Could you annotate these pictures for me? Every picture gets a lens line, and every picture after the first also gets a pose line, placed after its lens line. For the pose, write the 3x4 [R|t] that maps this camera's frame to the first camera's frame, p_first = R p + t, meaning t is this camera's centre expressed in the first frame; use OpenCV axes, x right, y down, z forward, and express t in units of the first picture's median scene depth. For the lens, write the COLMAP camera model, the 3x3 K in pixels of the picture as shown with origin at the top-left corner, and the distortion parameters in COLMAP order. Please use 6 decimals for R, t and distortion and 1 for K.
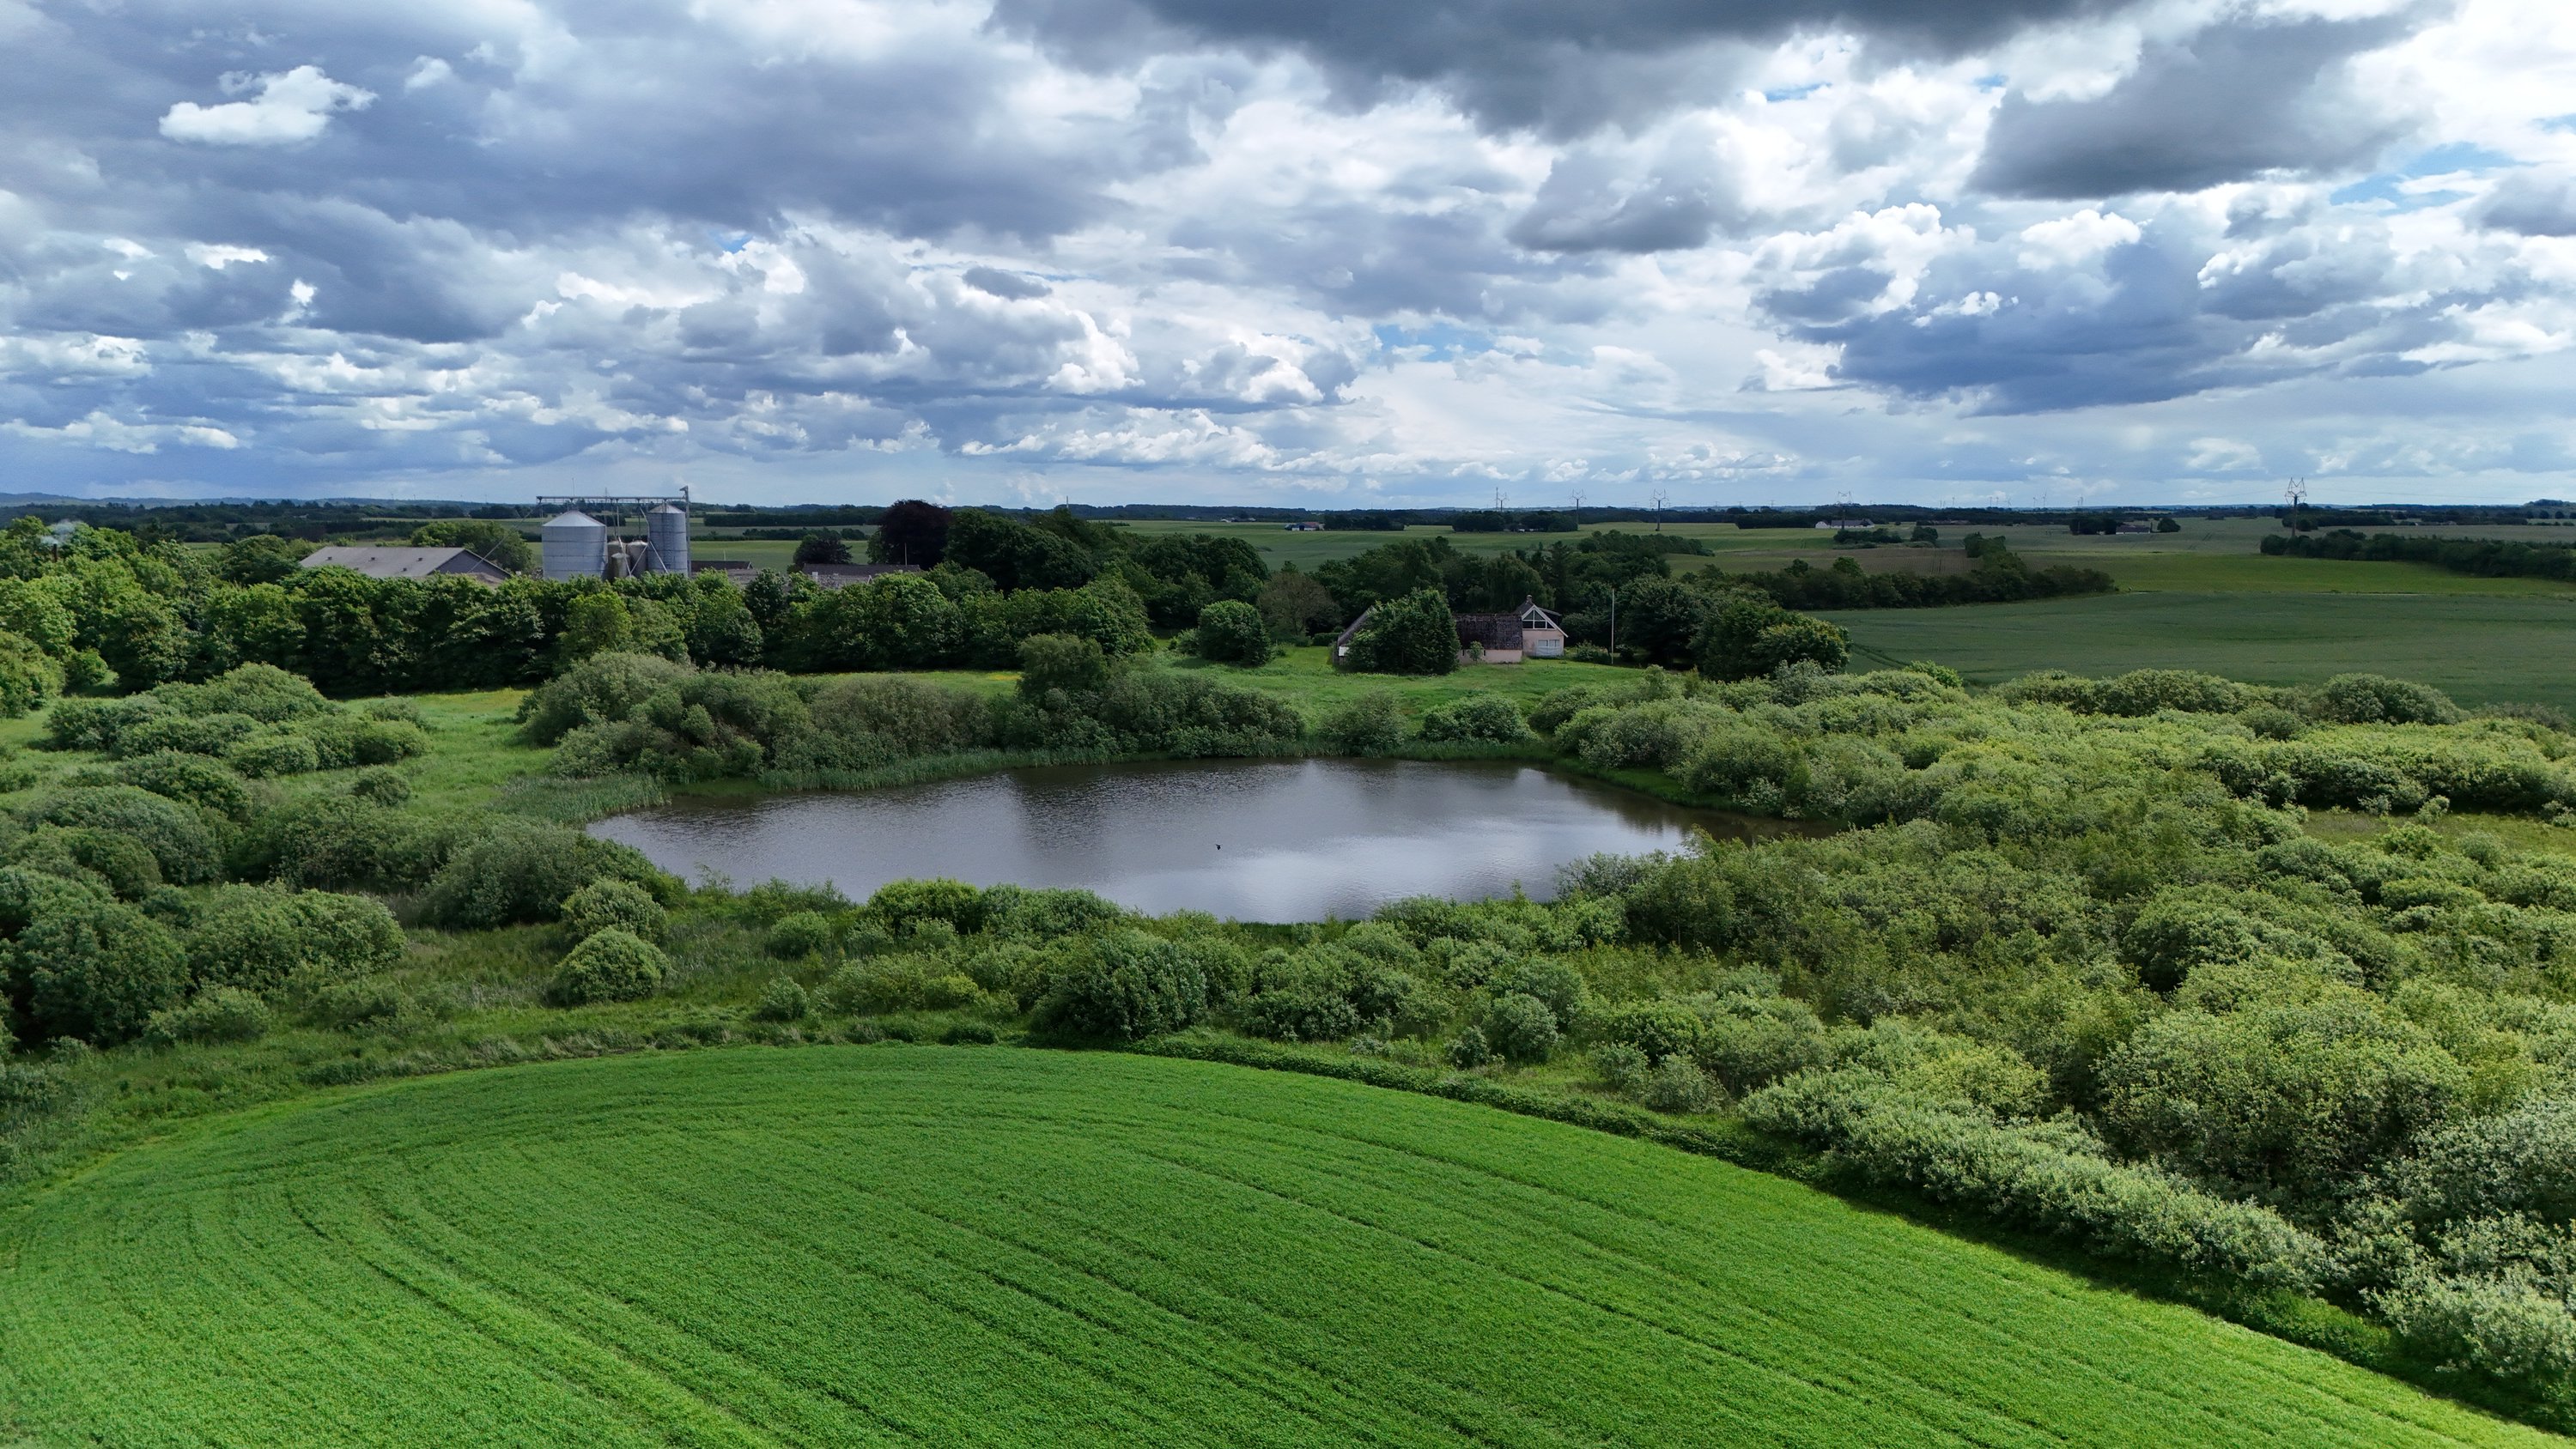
lens RADIAL K [[1889.6, 0, 1285.7], [0, 1889.6, 714.4], [0, 0, 1]] dist [0.084999, -0.085476]
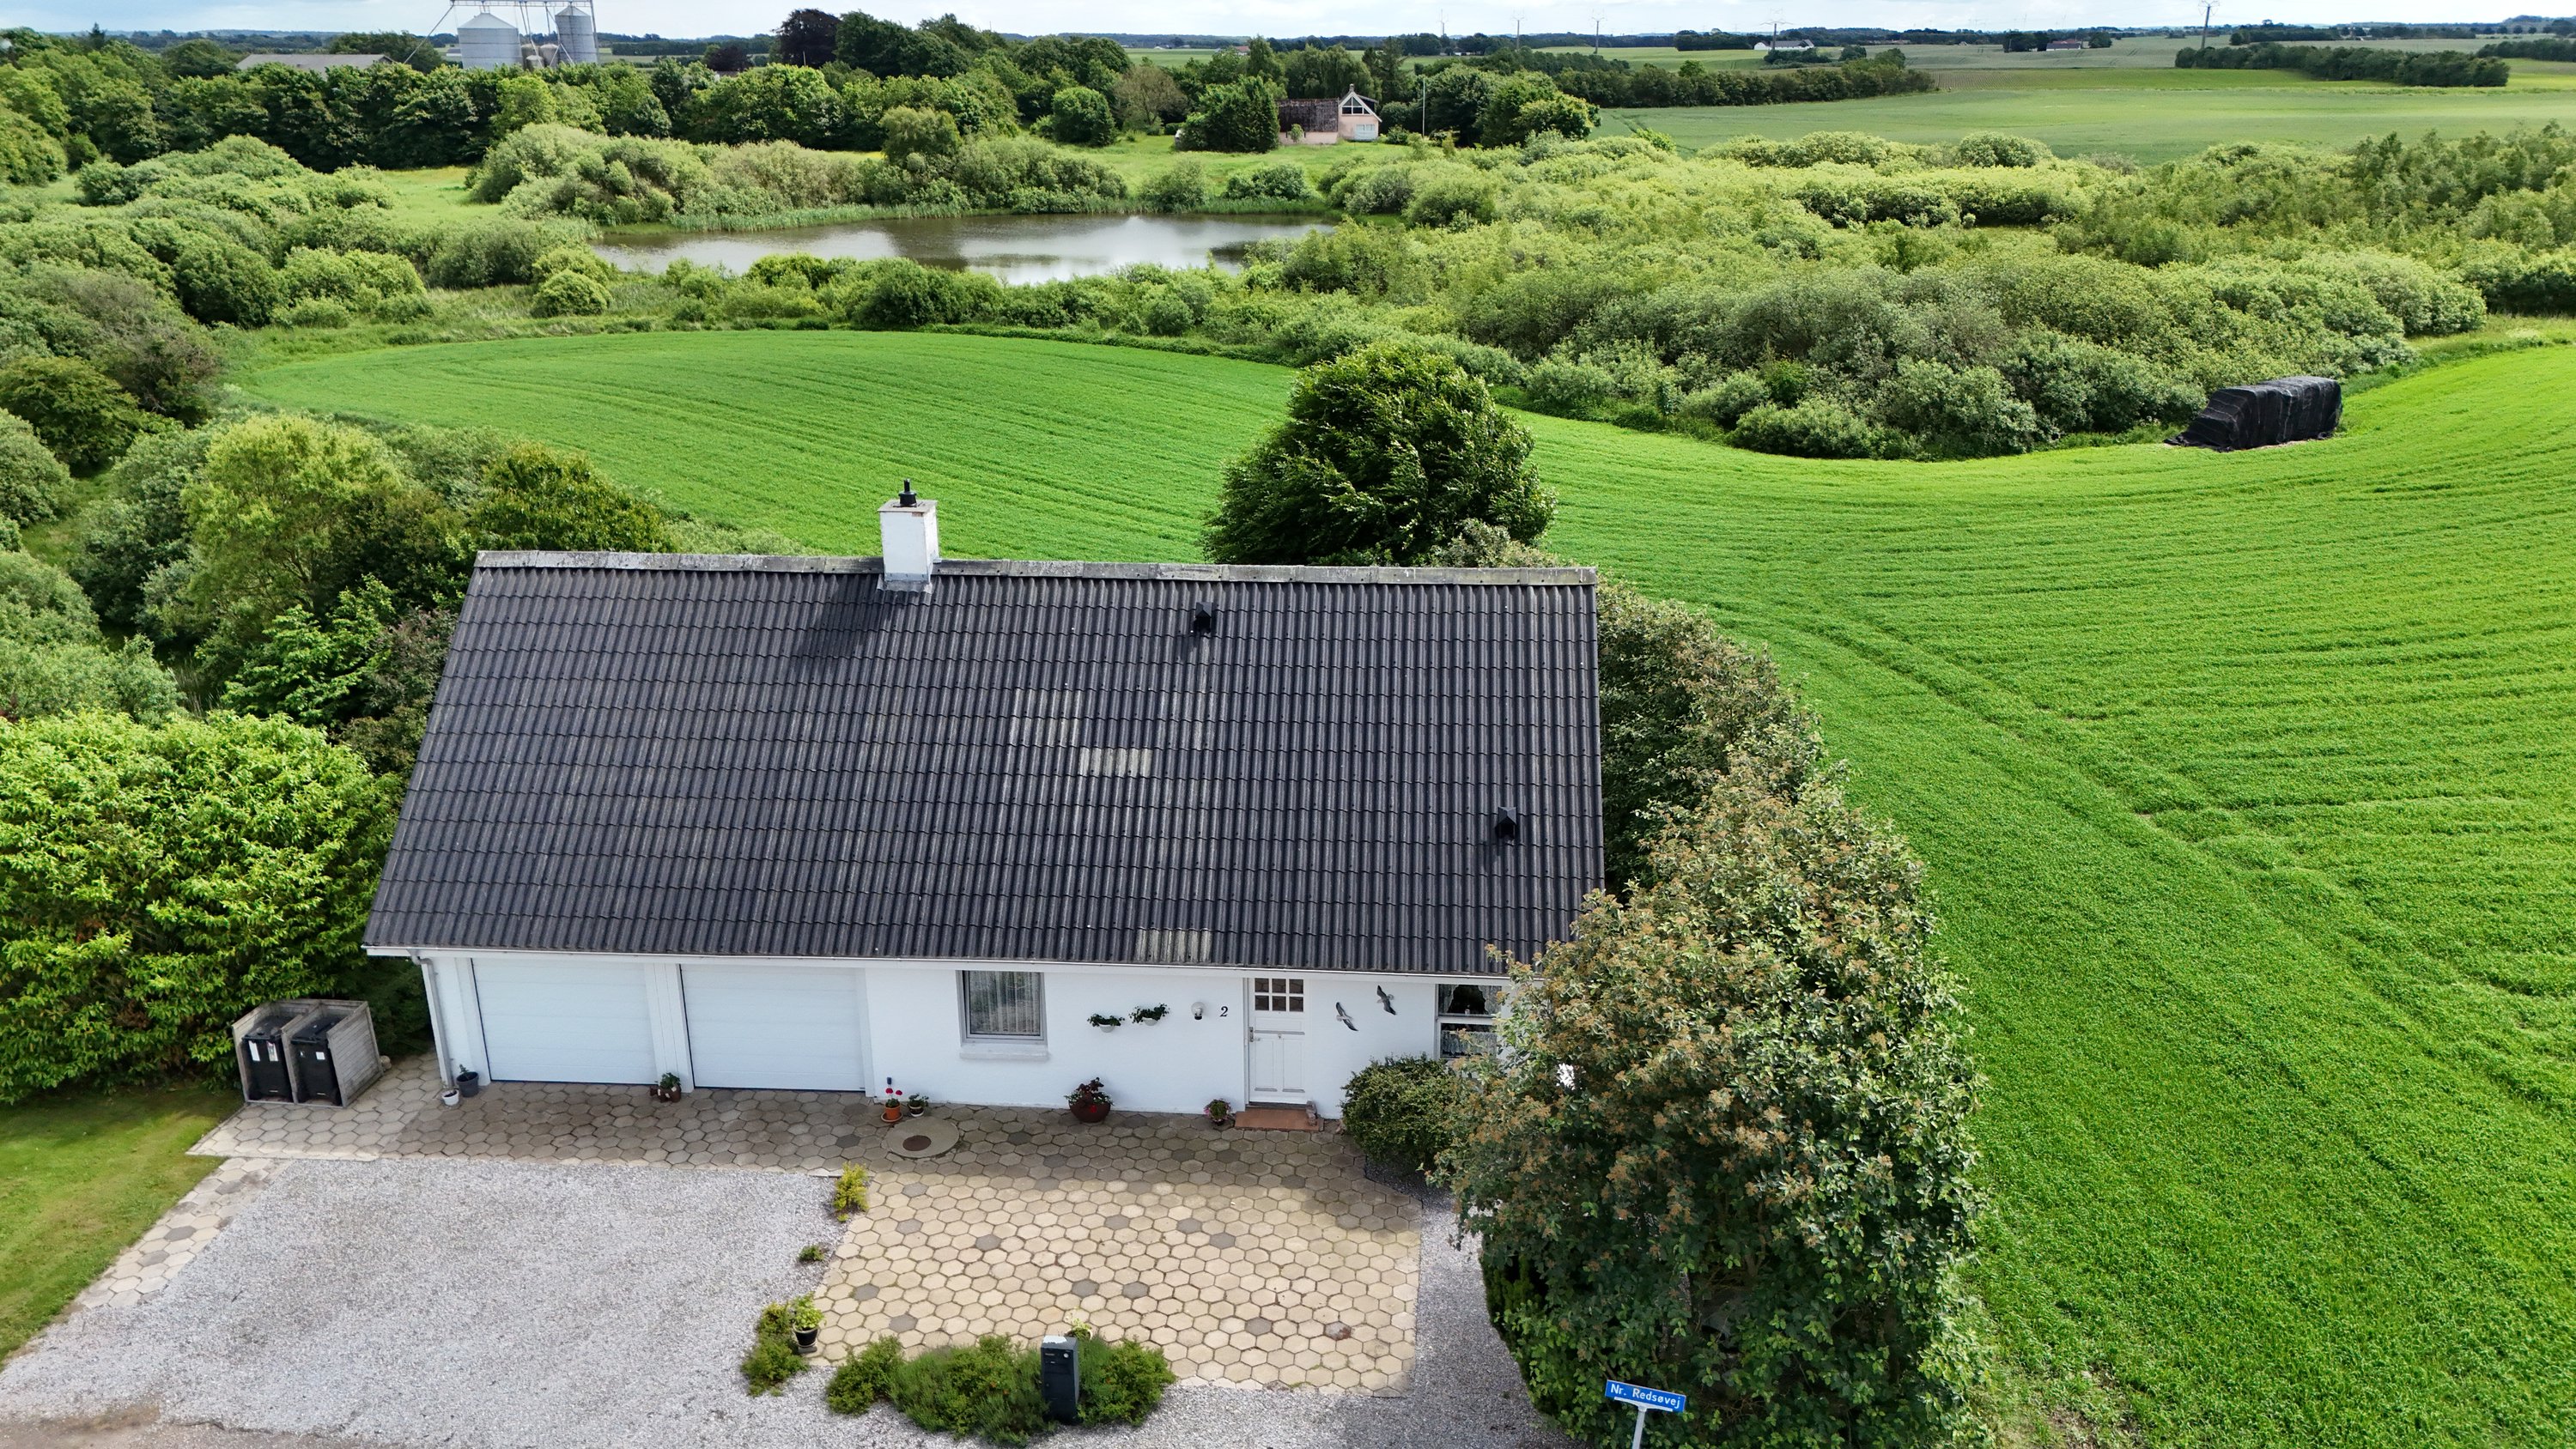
lens RADIAL K [[1889.6, 0, 1285.7], [0, 1889.6, 714.4], [0, 0, 1]] dist [0.084999, -0.085476]
pose [[0.999655, -0.014600, 0.021825, 0.078987], [0.009198, 0.973208, 0.229742, 0.054839], [-0.024595, -0.229462, 0.973007, -0.257855]]
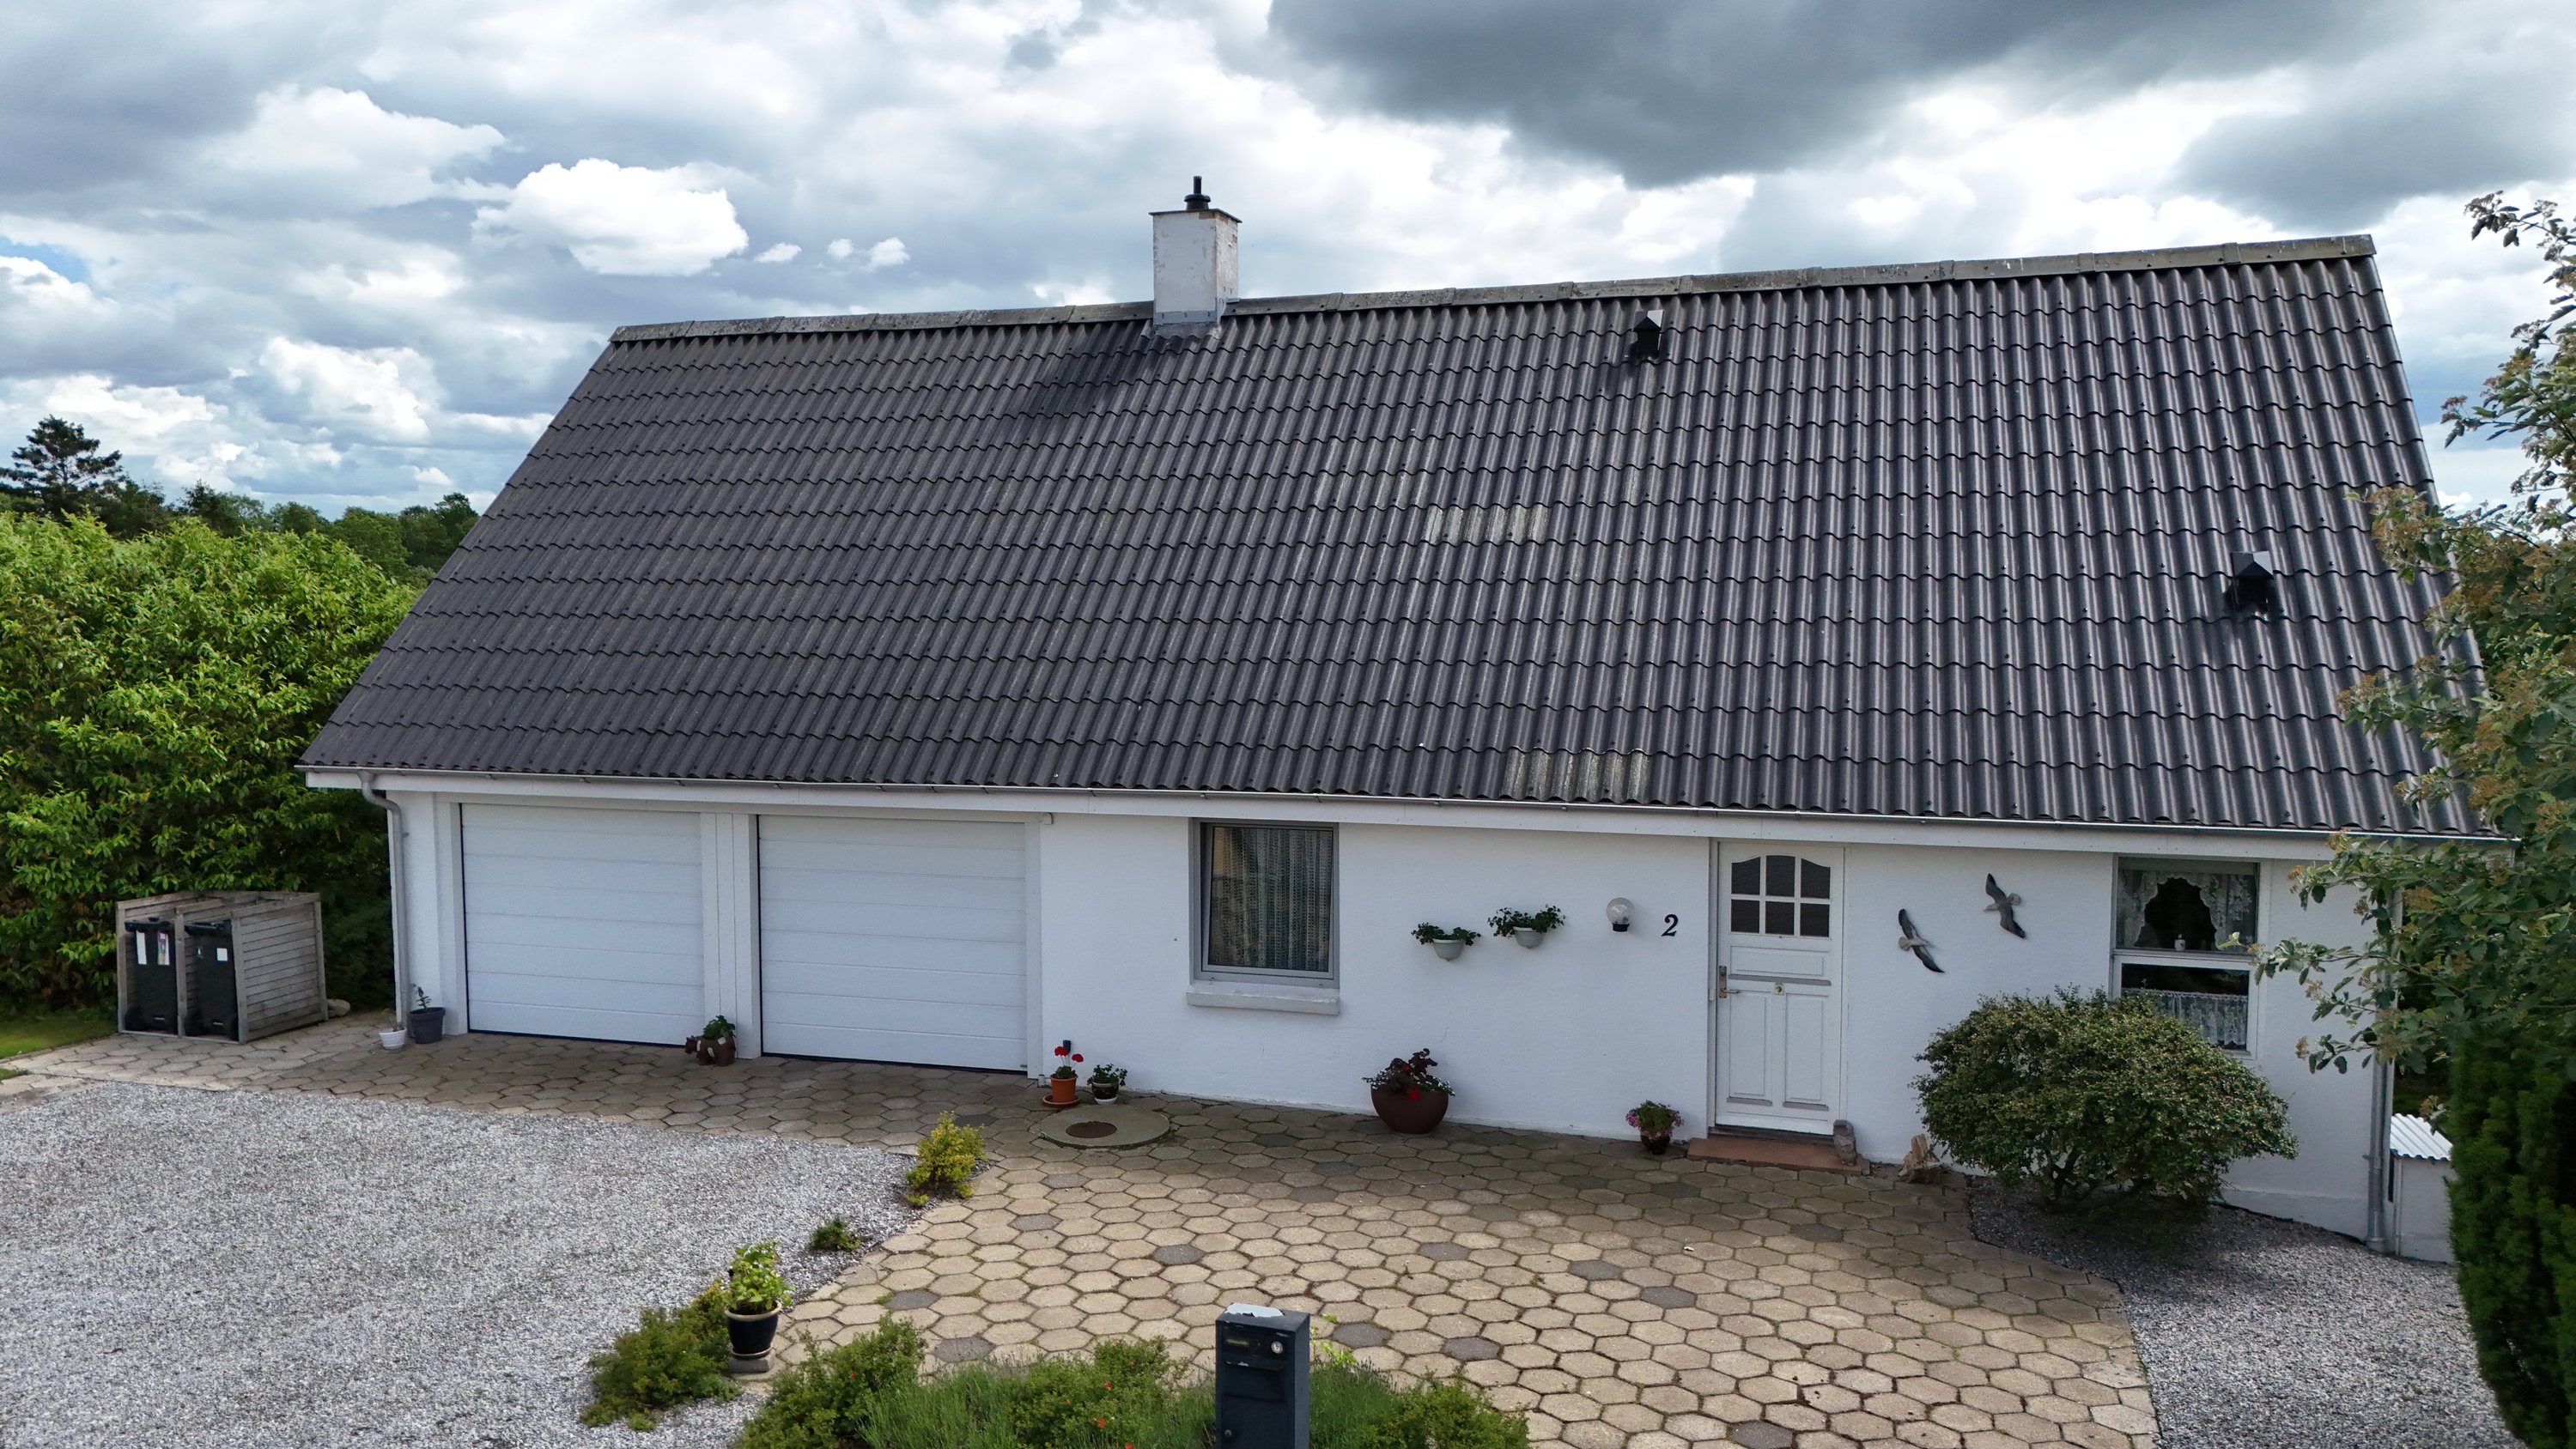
lens RADIAL K [[1889.6, 0, 1285.7], [0, 1889.6, 714.4], [0, 0, 1]] dist [0.084999, -0.085476]
pose [[0.981413, 0.010899, -0.191597, 0.076616], [-0.015965, 0.999562, -0.024915, 0.100577], [0.191241, 0.027511, 0.981157, -0.204199]]
